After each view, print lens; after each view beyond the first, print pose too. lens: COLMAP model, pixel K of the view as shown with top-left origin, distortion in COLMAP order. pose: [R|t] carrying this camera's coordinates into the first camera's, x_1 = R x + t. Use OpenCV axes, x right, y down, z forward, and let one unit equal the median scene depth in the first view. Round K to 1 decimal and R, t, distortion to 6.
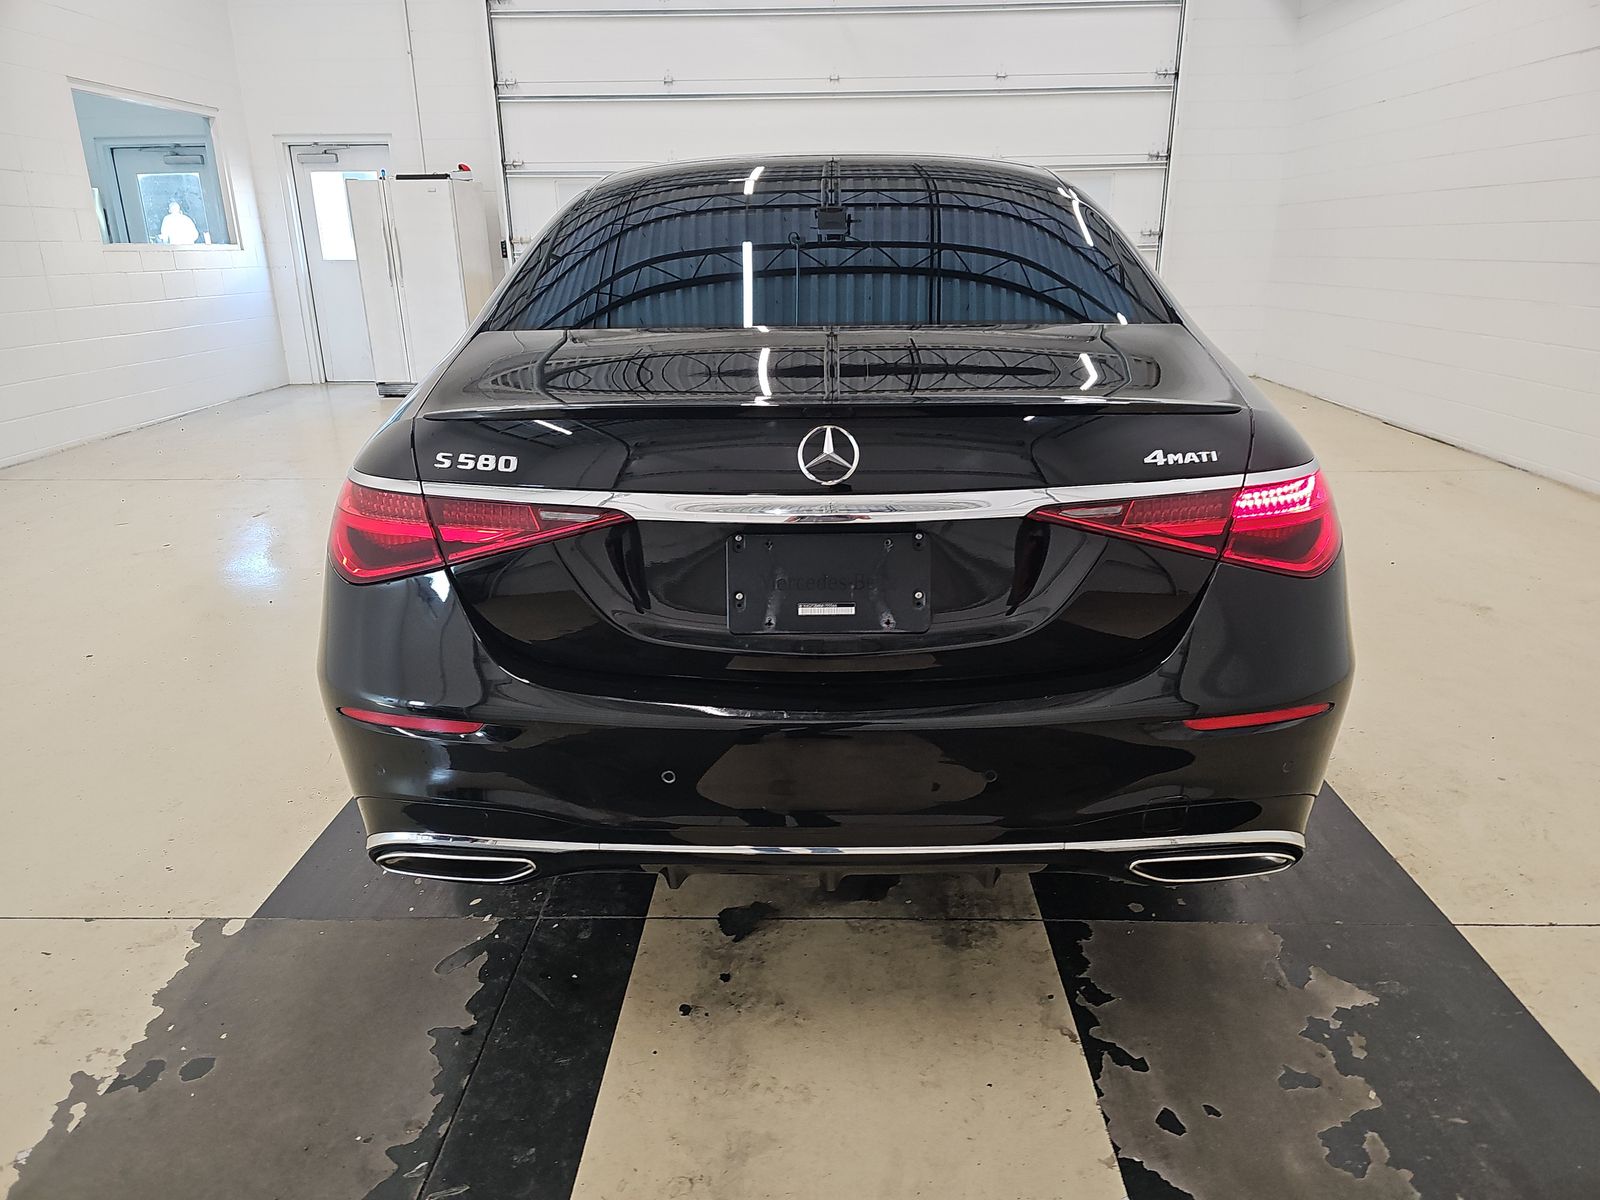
lens RADIAL K [[1061.5, 0, 800.0], [0, 1061.5, 600.0], [0, 0, 1]] dist [0.053765, -0.050617]
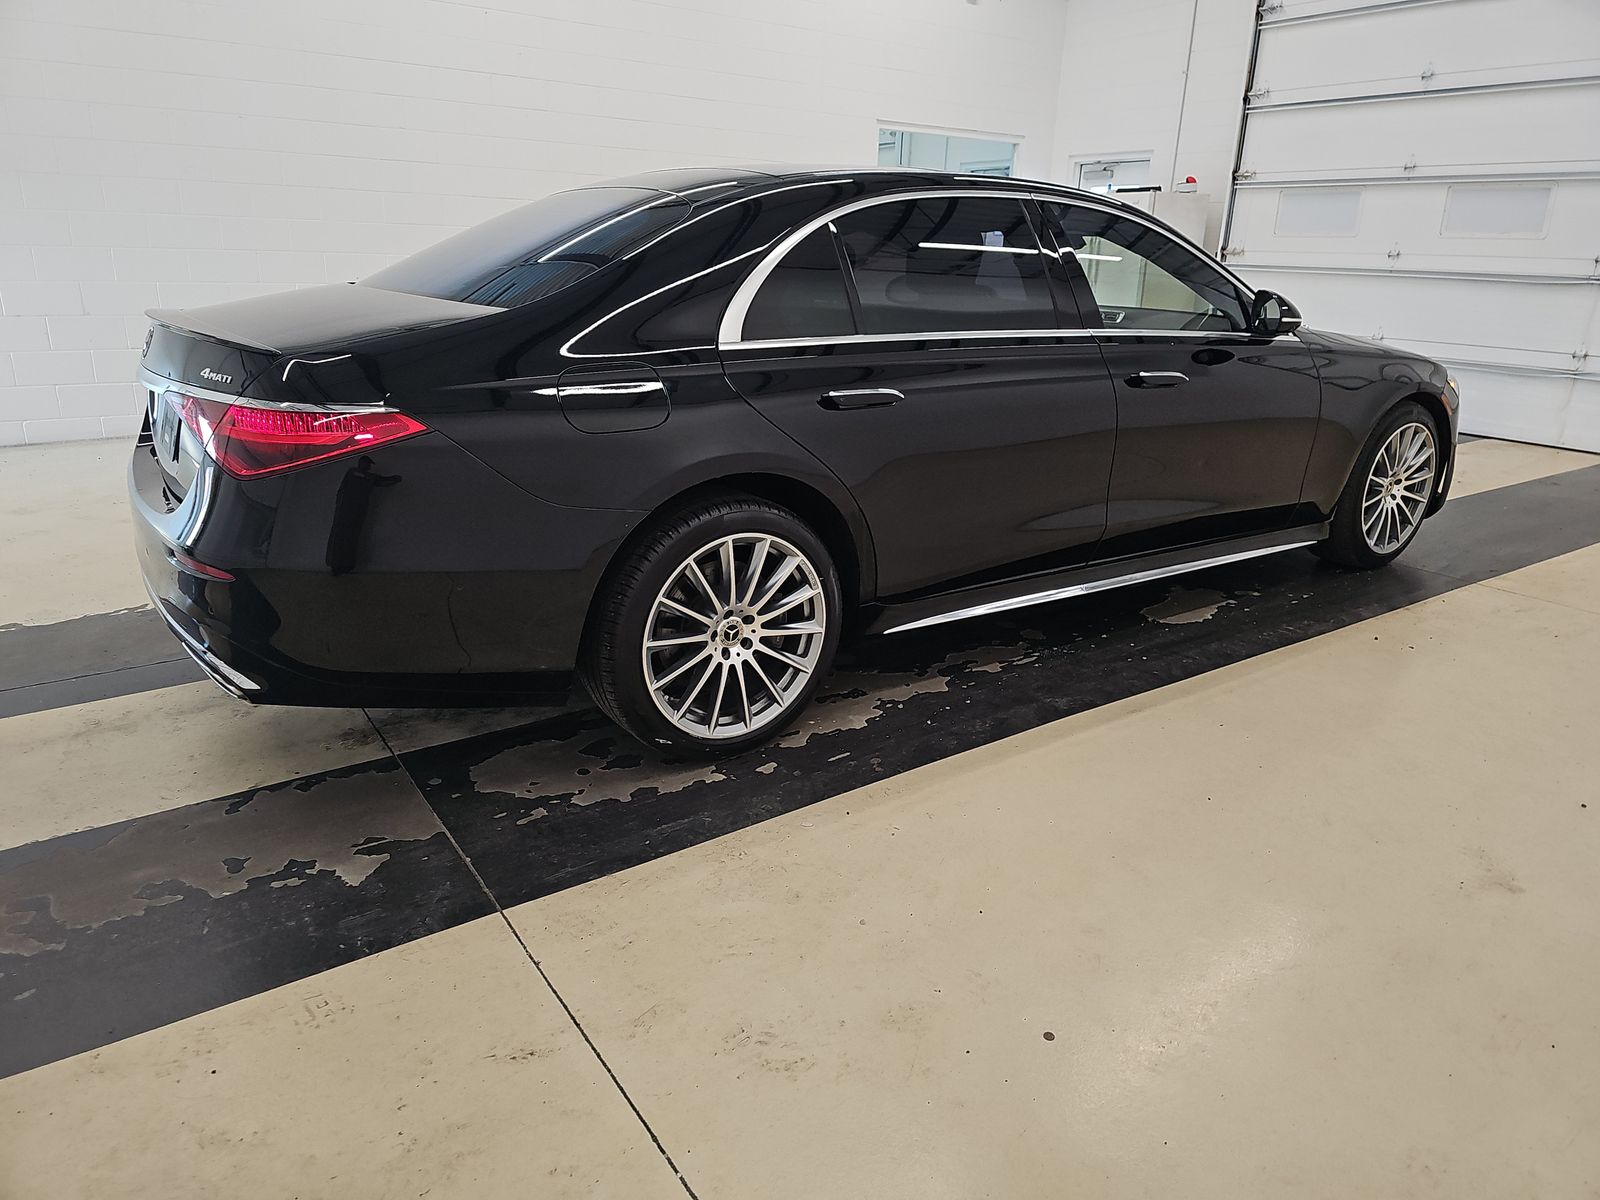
lens RADIAL K [[1045.8, 0, 800.0], [0, 1045.8, 600.0], [0, 0, 1]] dist [0.057418, -0.055429]
pose [[0.586100, 0.284450, -0.758667, 1.480716], [-0.290270, 0.947914, 0.131160, -0.196551], [0.756459, 0.143346, 0.638140, 0.543882]]
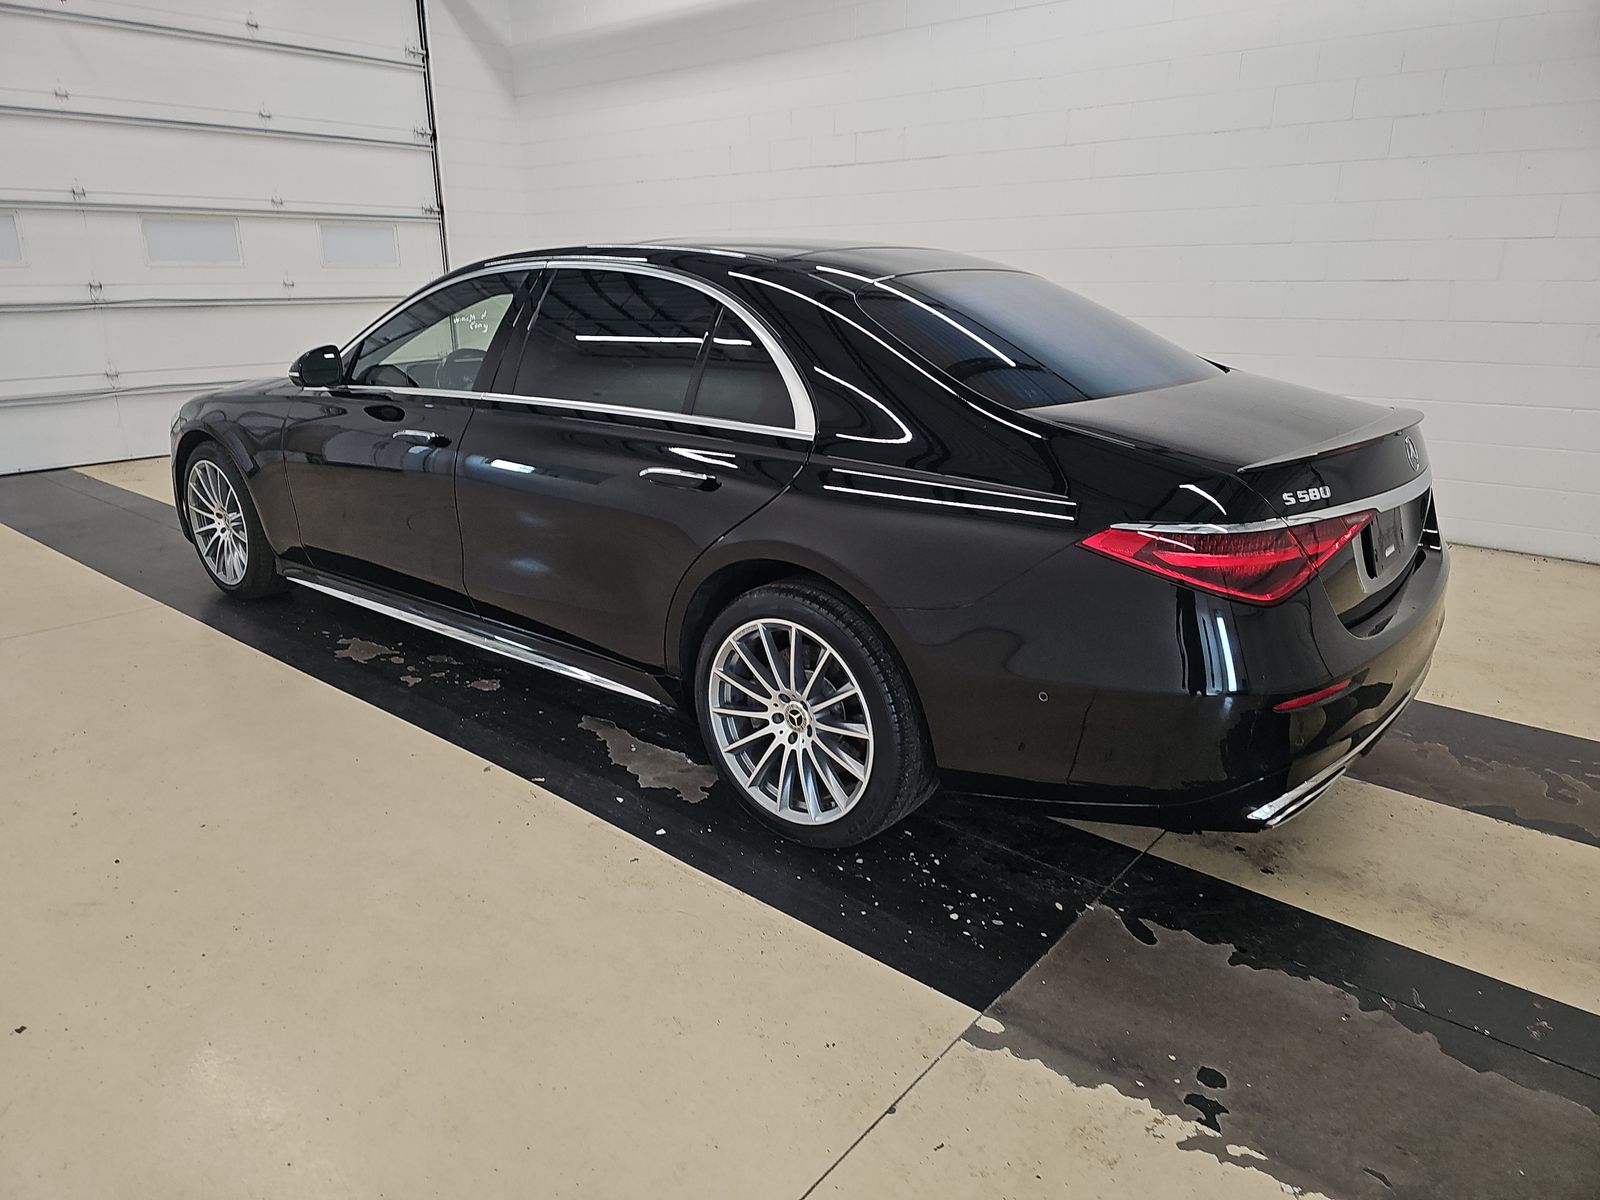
lens RADIAL K [[1045.8, 0, 800.0], [0, 1045.8, 600.0], [0, 0, 1]] dist [0.057418, -0.055429]
pose [[0.620587, -0.219914, 0.752668, -1.336286], [0.240287, 0.967024, 0.084423, -0.205458], [-0.746414, 0.128465, 0.652965, 0.468280]]
